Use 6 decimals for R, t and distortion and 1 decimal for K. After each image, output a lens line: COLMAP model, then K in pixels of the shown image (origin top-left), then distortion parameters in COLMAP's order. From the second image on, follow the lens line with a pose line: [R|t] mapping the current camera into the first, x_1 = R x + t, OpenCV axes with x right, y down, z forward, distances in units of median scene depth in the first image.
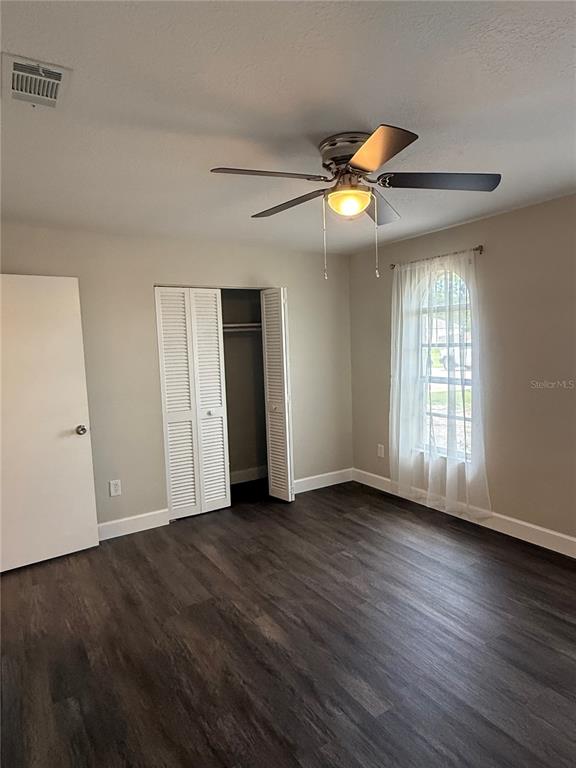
lens RADIAL K [[468.0, 0, 288.0], [0, 468.0, 384.0], [0, 0, 1]] dist [0.003259, 0.000802]
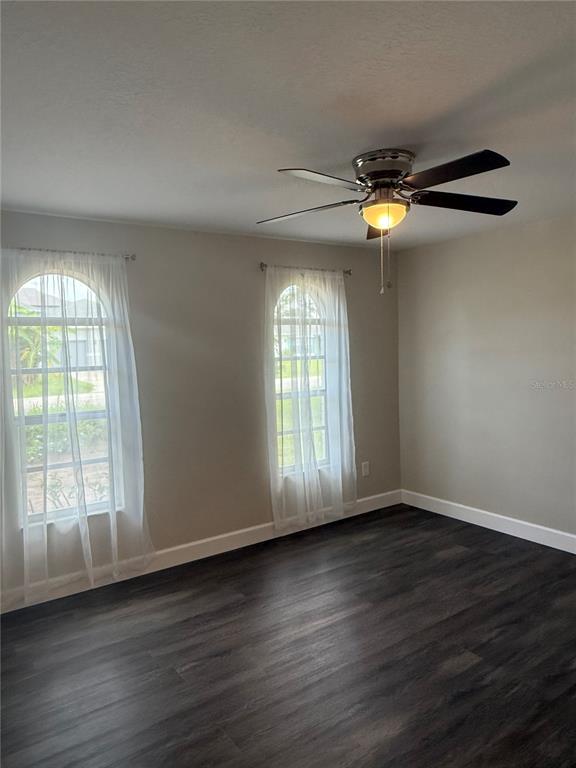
lens RADIAL K [[537.5, 0, 288.0], [0, 537.5, 384.0], [0, 0, 1]] dist [-0.003810, -0.000748]
pose [[-0.044432, -0.038554, 0.998268, -0.980082], [0.119431, 0.991884, 0.043623, -0.099264], [-0.991848, 0.121163, -0.039467, 1.249948]]
